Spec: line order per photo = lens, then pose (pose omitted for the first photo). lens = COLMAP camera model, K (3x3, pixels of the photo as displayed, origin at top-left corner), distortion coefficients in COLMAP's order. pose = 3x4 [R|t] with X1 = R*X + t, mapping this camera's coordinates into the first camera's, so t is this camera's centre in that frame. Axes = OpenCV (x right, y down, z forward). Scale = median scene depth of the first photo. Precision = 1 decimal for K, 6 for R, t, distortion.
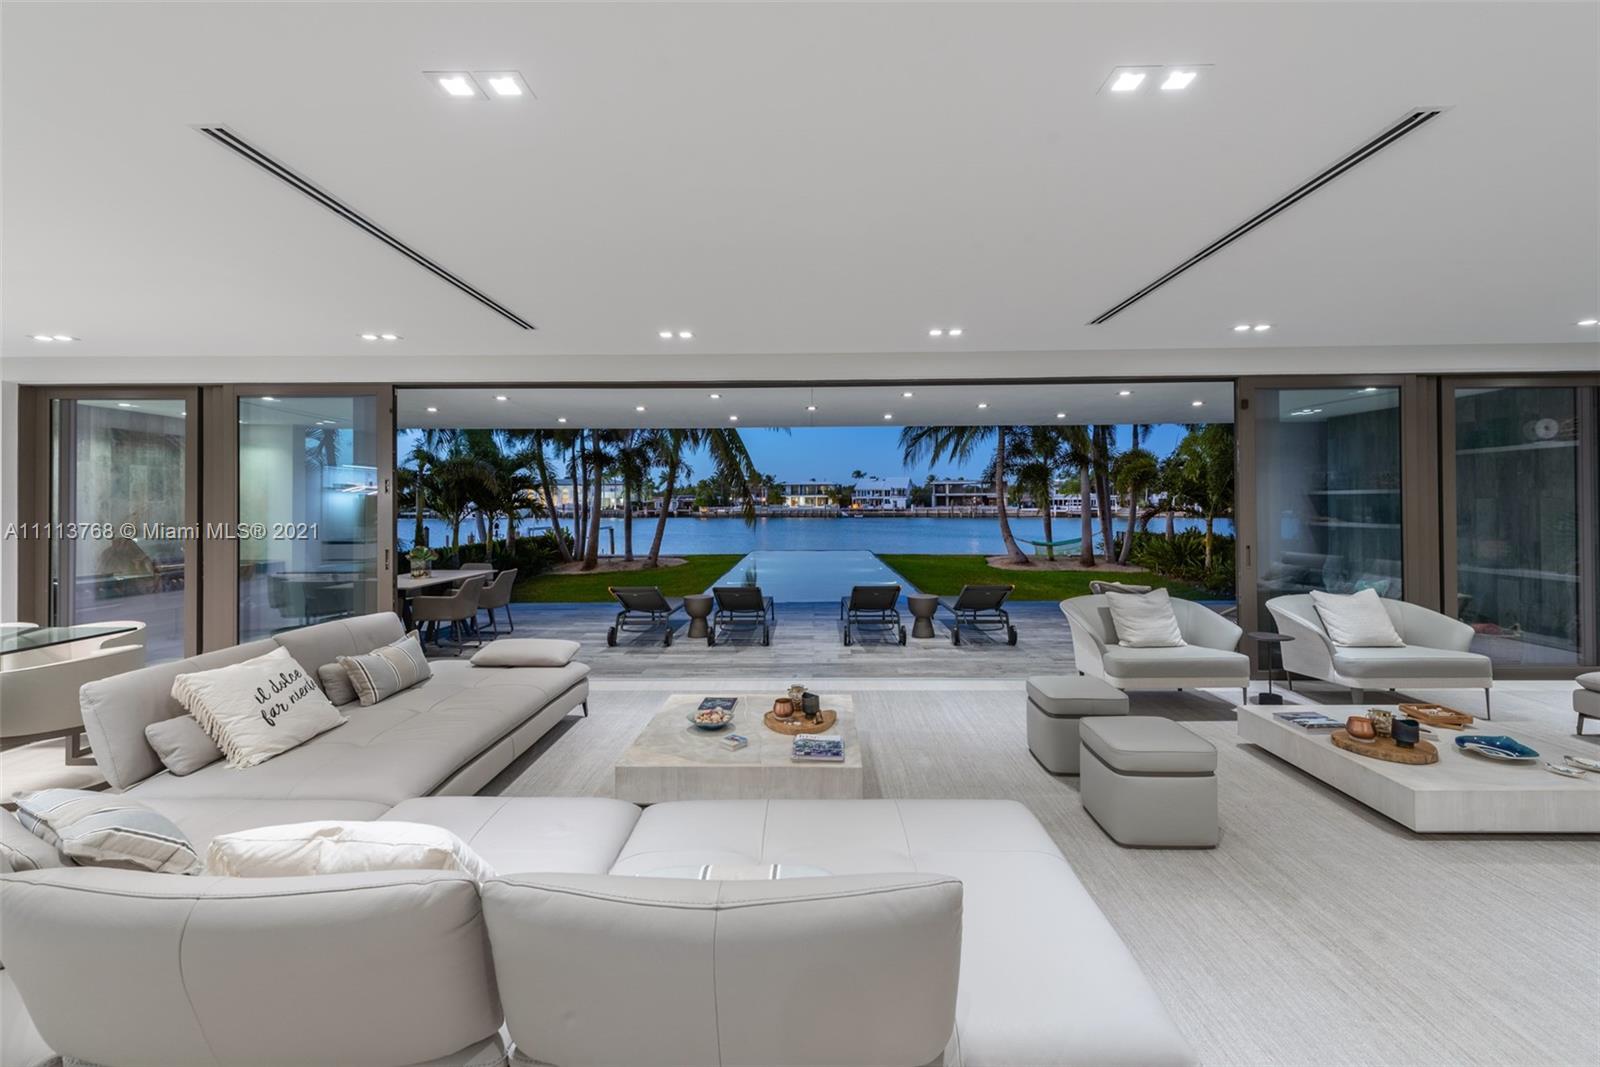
lens RADIAL K [[643.3, 0, 798.9], [0, 643.3, 497.9], [0, 0, 1]] dist [0.011337, -0.000151]
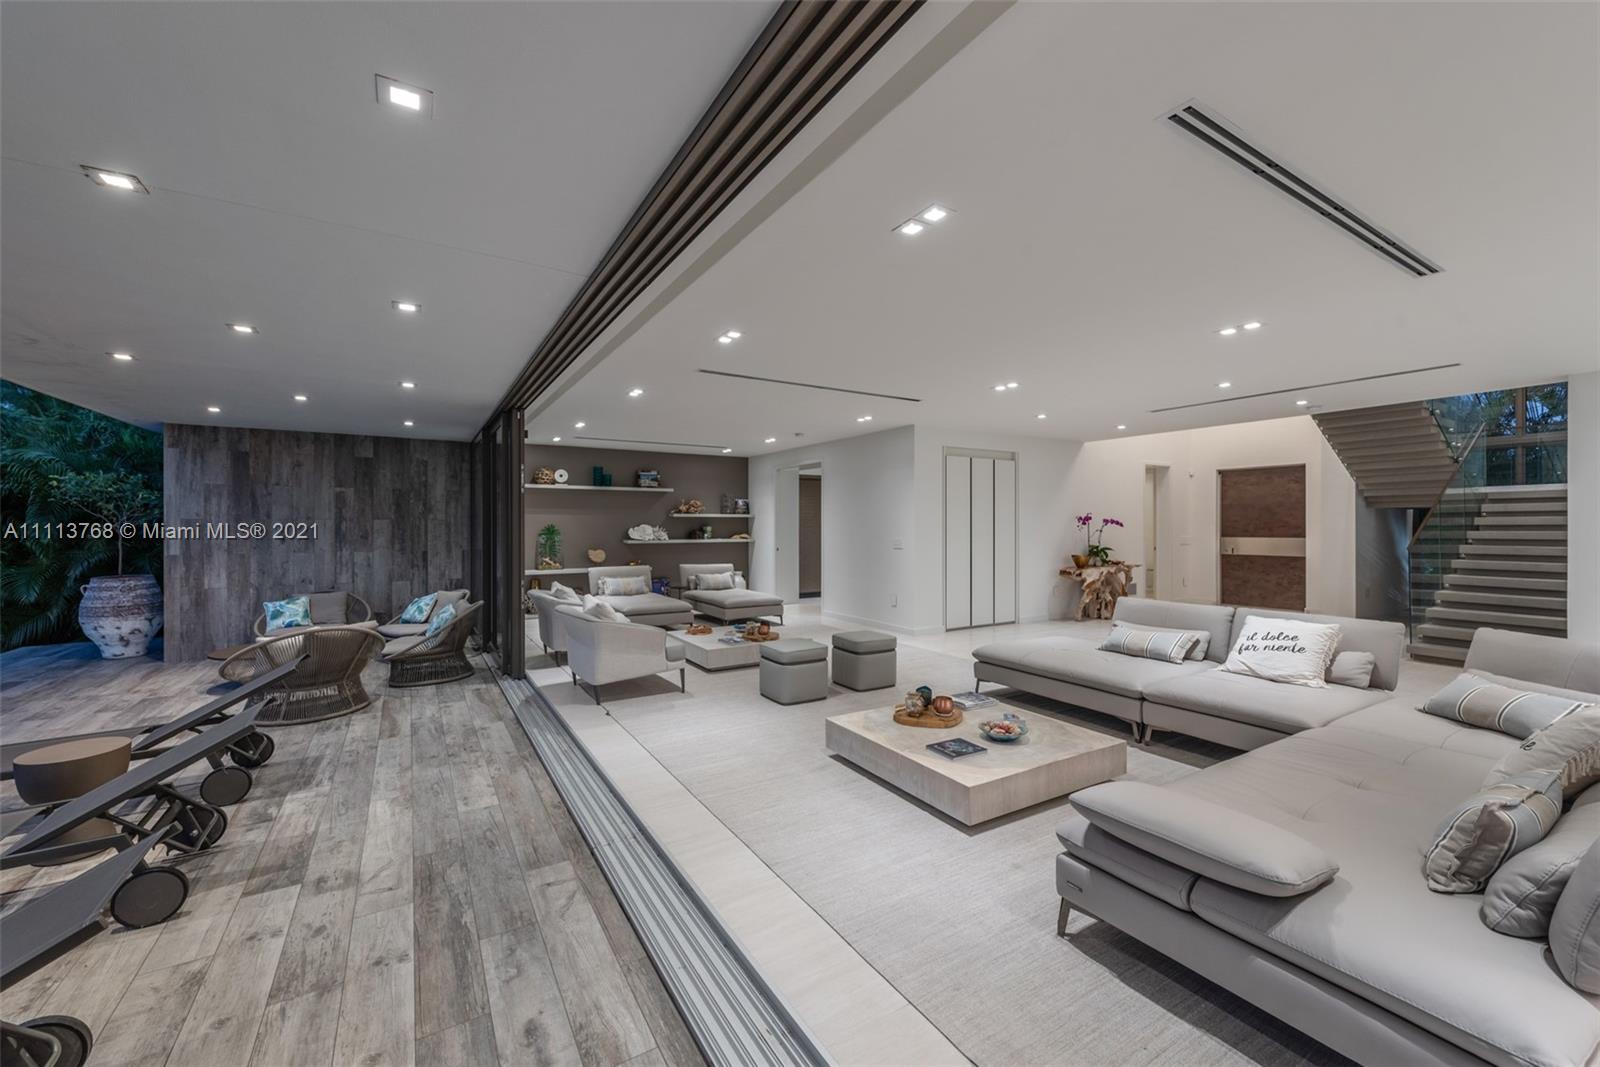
lens RADIAL K [[643.3, 0, 796.7], [0, 643.3, 526.8], [0, 0, 1]] dist [0.011337, -0.000151]
pose [[-0.543430, 0.003484, 0.839447, -0.473243], [0.004112, 0.999990, -0.001488, 0.020668], [-0.839444, 0.002644, -0.543439, 1.078724]]
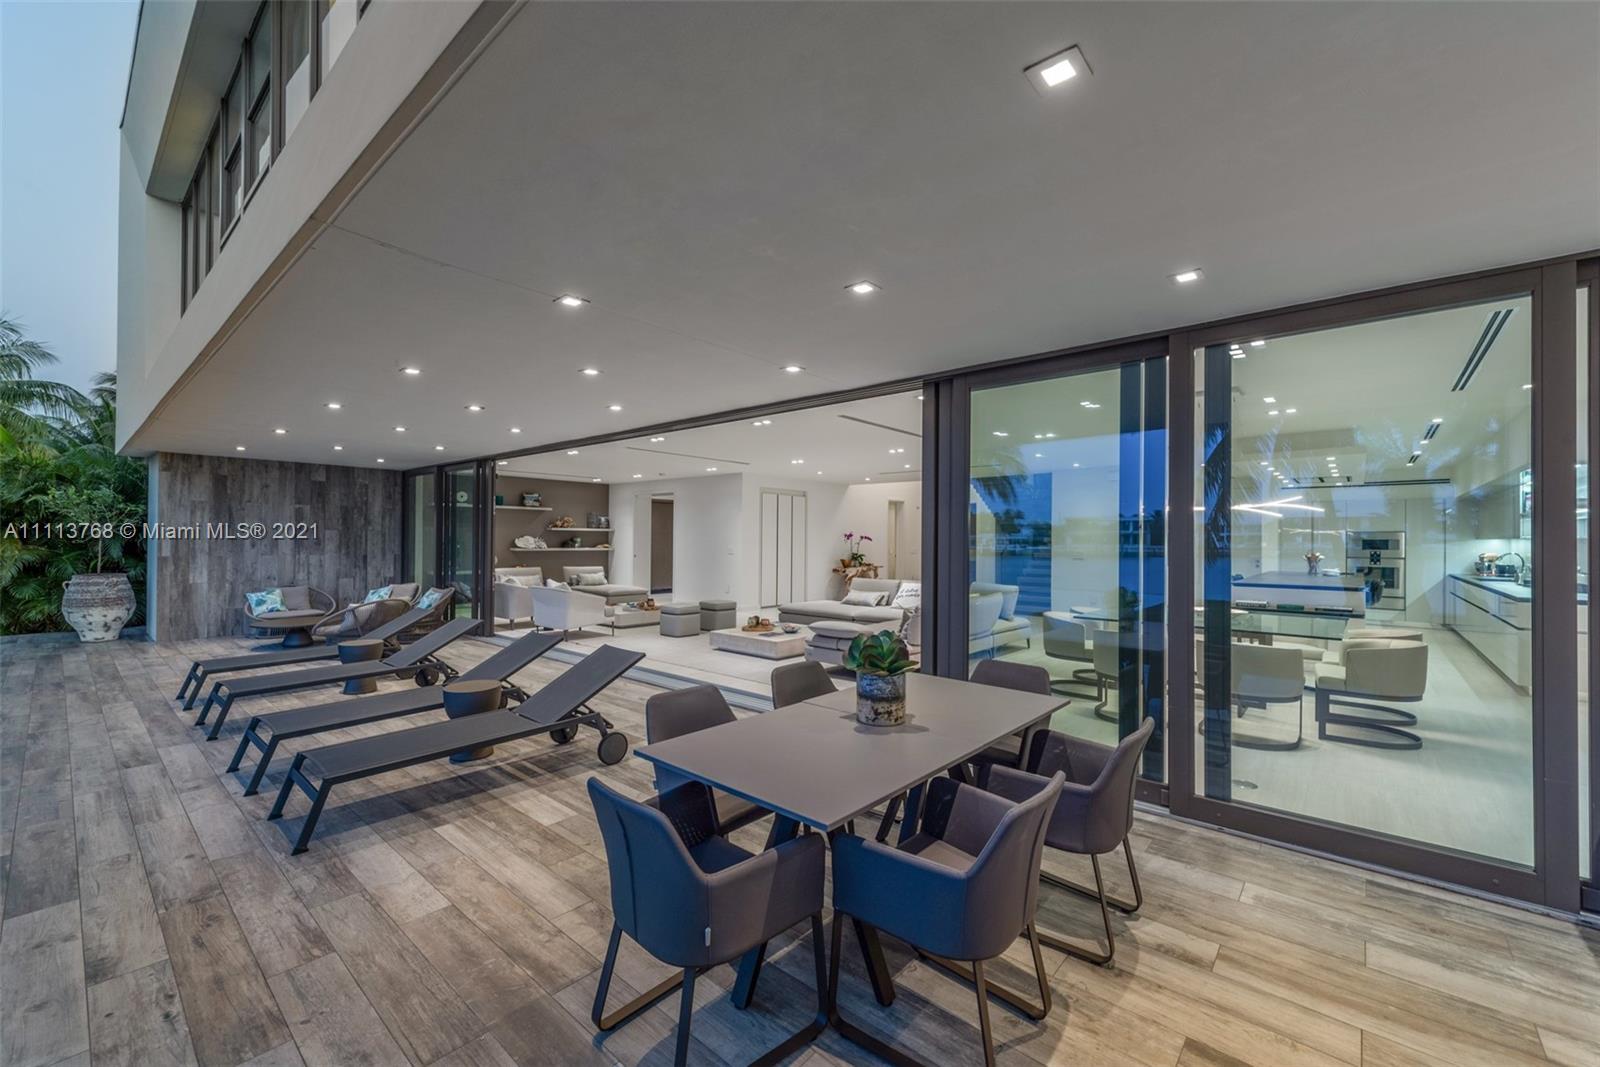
lens RADIAL K [[643.3, 0, 799.3], [0, 643.3, 534.4], [0, 0, 1]] dist [0.011337, -0.000151]
pose [[-0.767840, 0.002549, 0.640636, -0.933017], [-0.005046, 0.999937, -0.010027, 0.022579], [-0.640621, -0.010931, -0.767779, 1.597946]]
